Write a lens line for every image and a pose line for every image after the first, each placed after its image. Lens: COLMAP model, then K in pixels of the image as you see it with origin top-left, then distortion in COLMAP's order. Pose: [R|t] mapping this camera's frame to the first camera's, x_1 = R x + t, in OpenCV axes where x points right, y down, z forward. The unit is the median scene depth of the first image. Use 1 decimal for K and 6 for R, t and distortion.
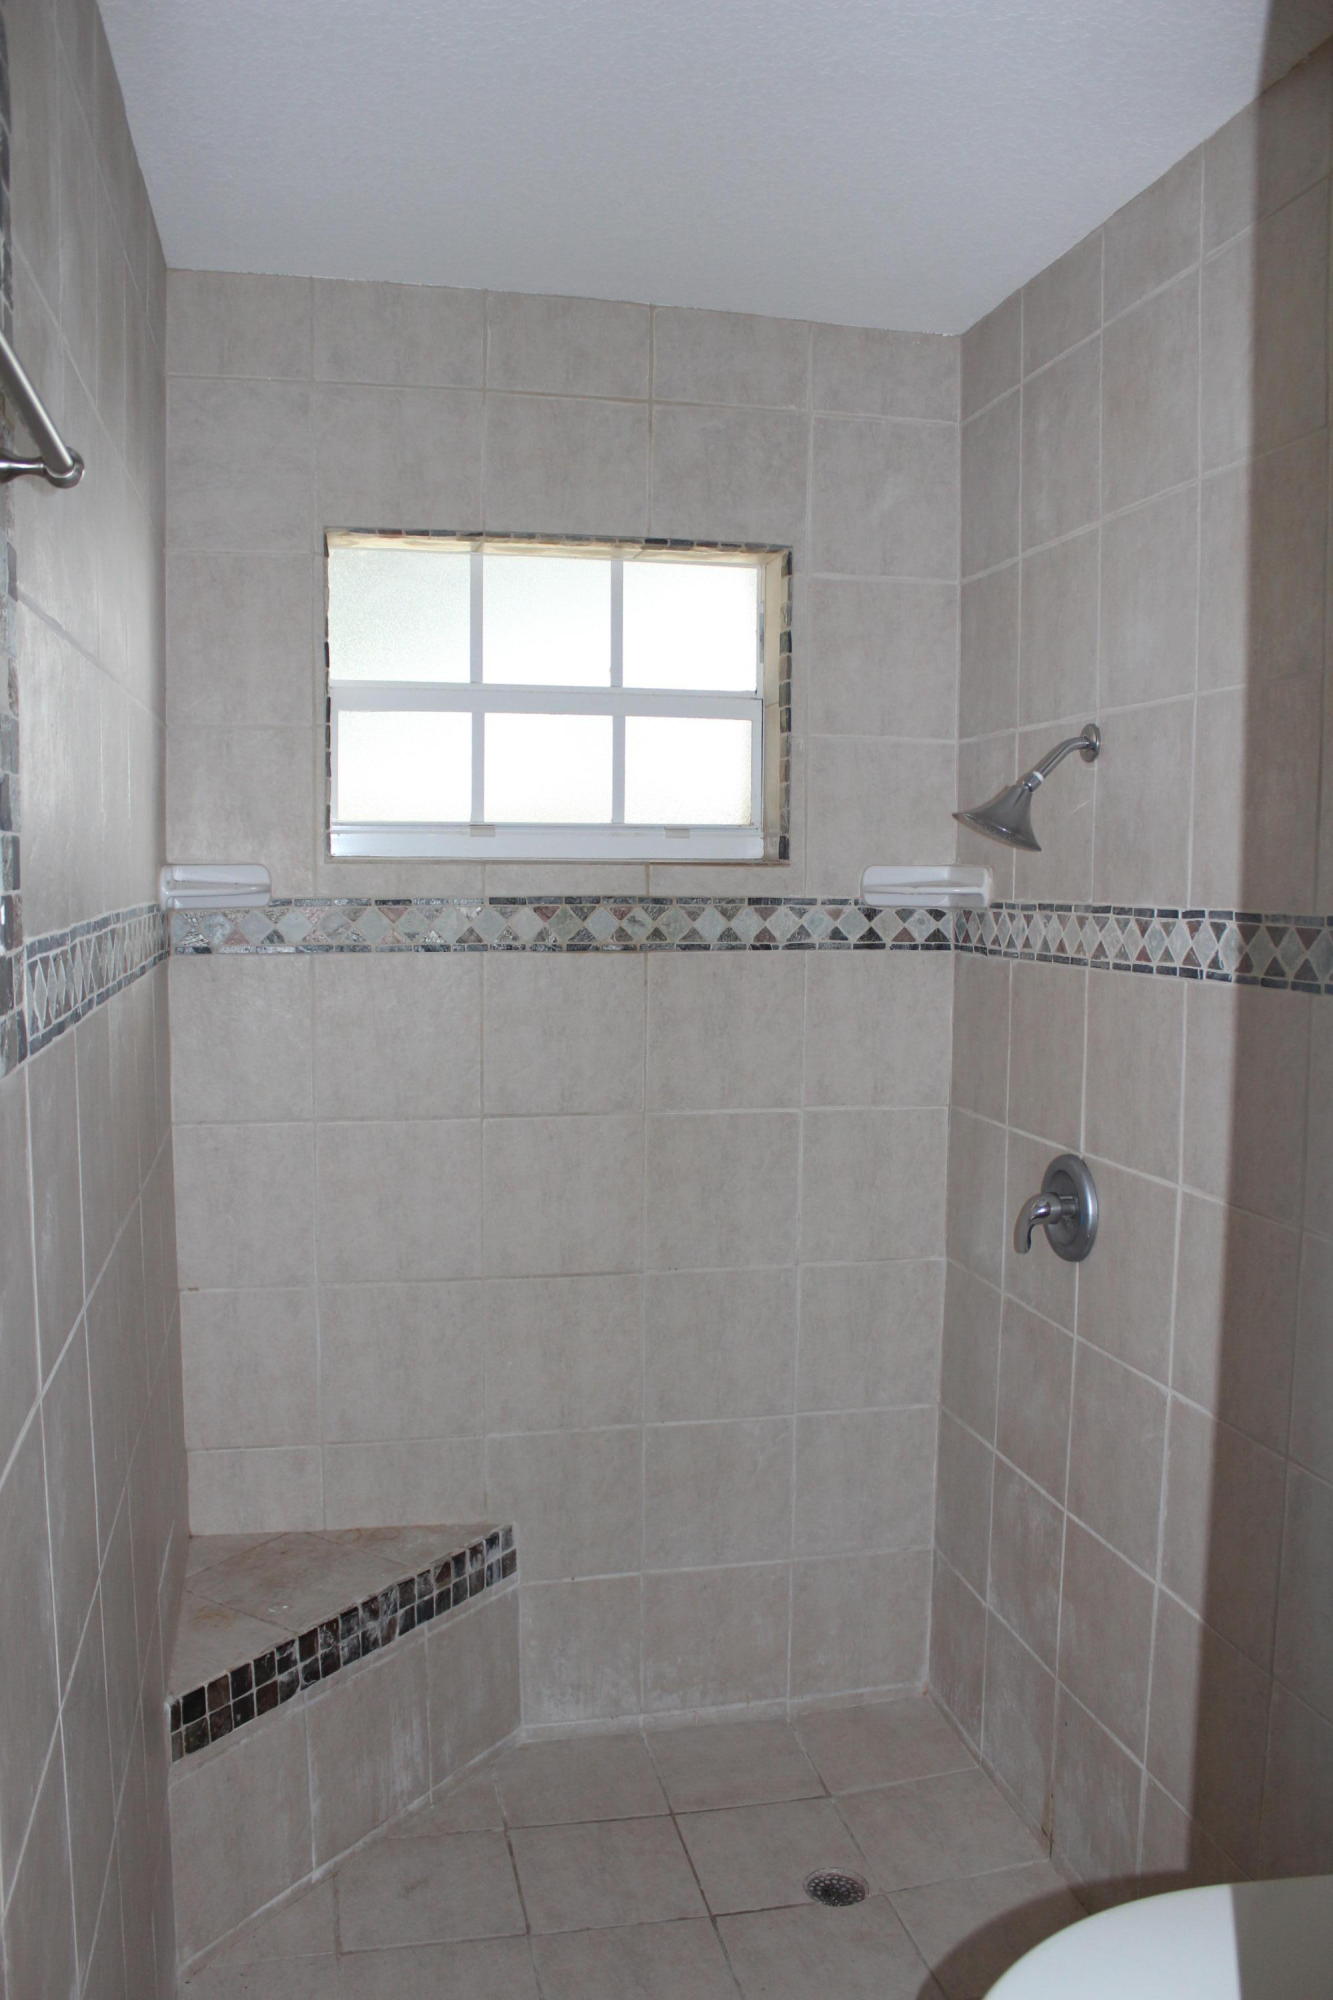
lens RADIAL K [[1662.3, 0, 664.9], [0, 1662.3, 1030.3], [0, 0, 1]] dist [-0.168395, 0.142883]
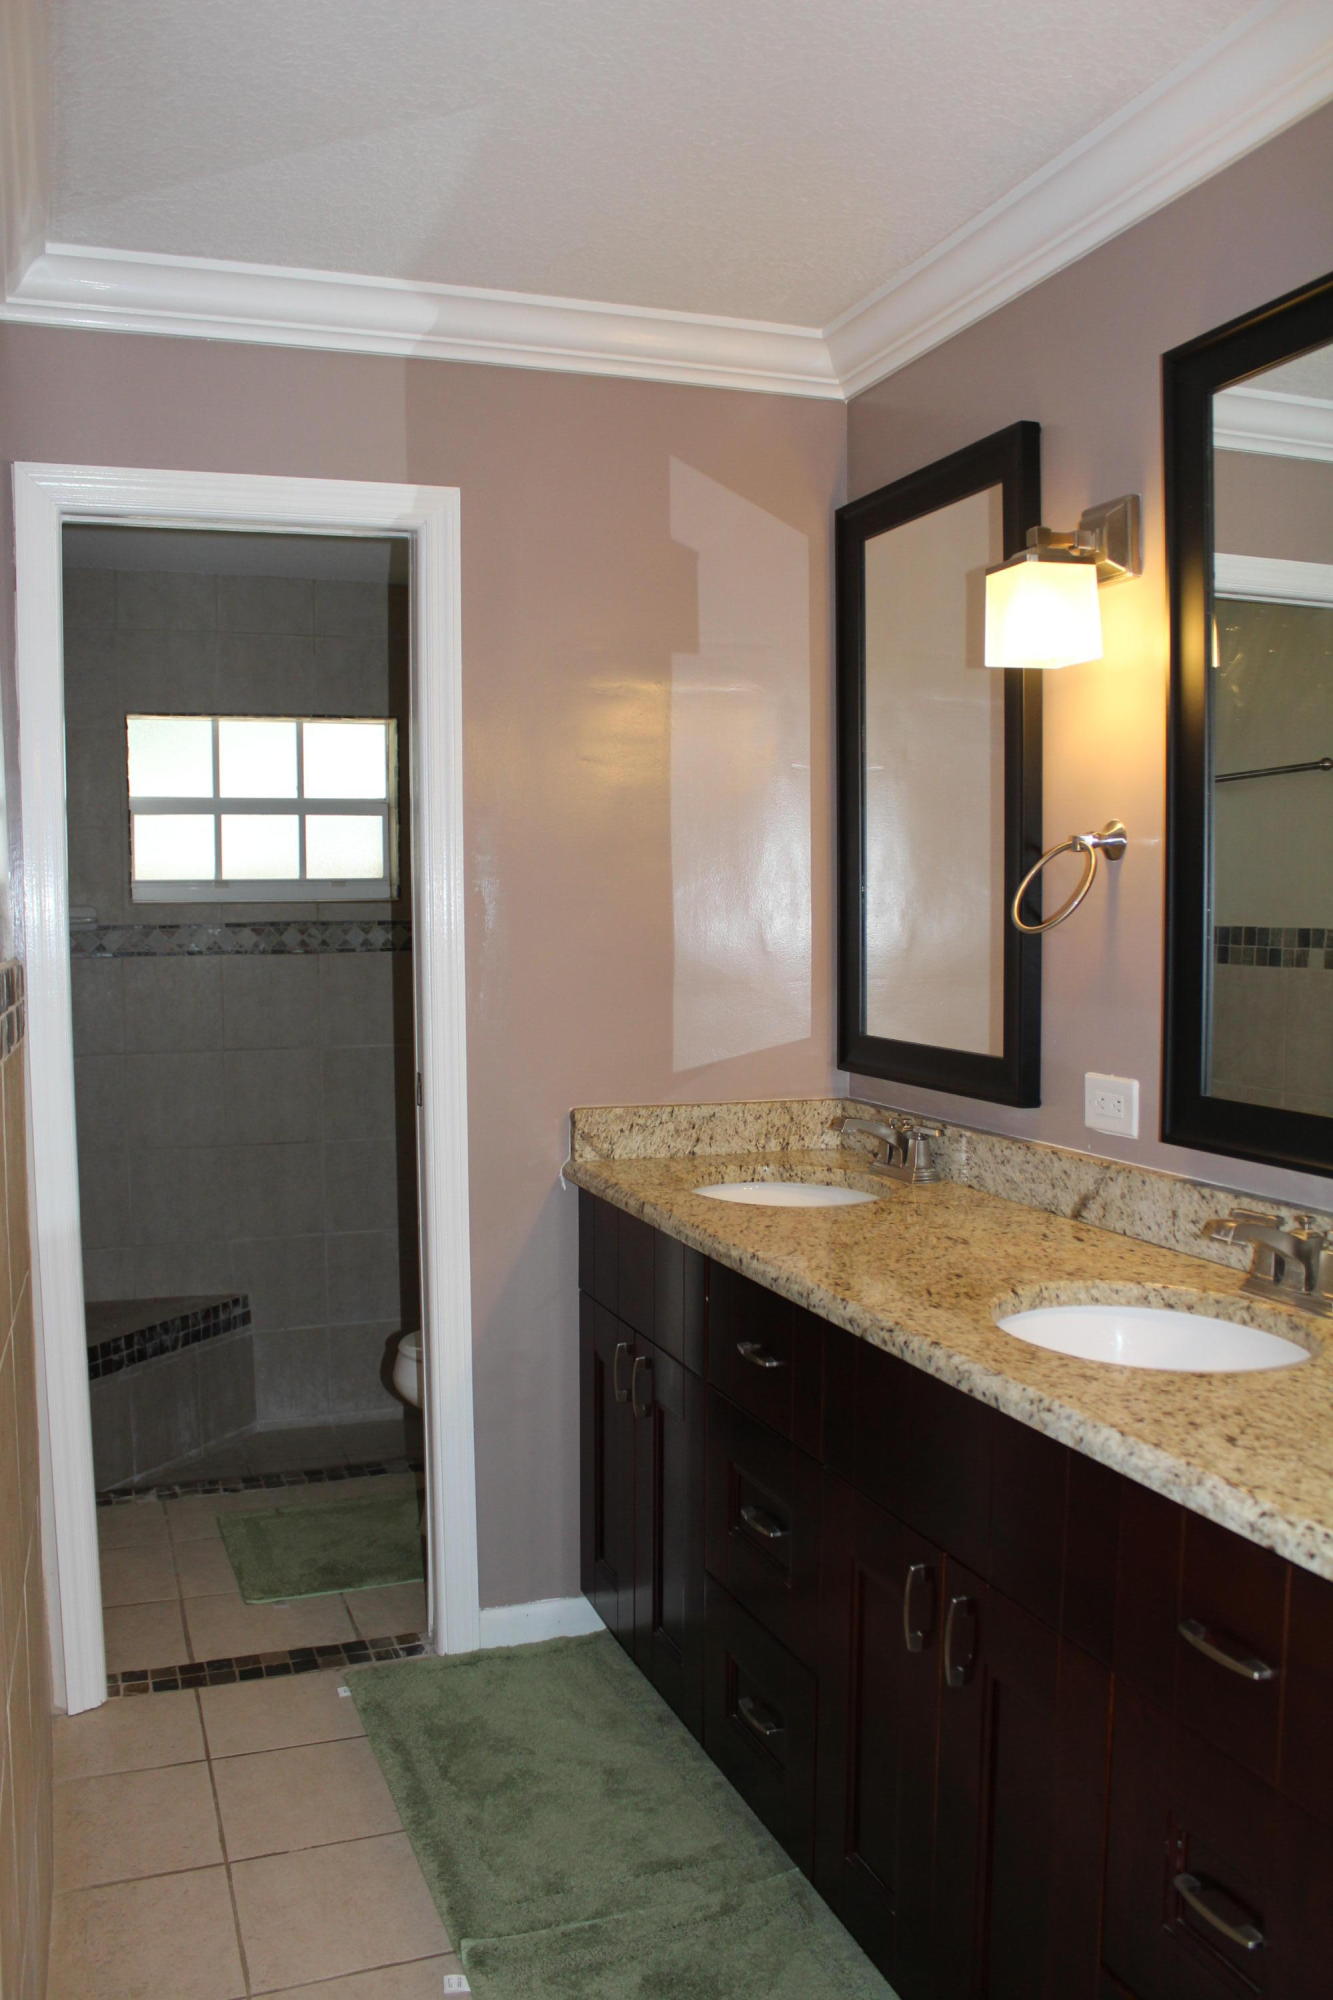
lens RADIAL K [[1662.3, 0, 664.9], [0, 1662.3, 1030.3], [0, 0, 1]] dist [-0.168395, 0.142883]
pose [[0.990631, -0.024763, 0.134299, 0.114210], [0.028008, 0.999358, -0.022328, 0.081496], [-0.133660, 0.025880, 0.990689, -0.748425]]
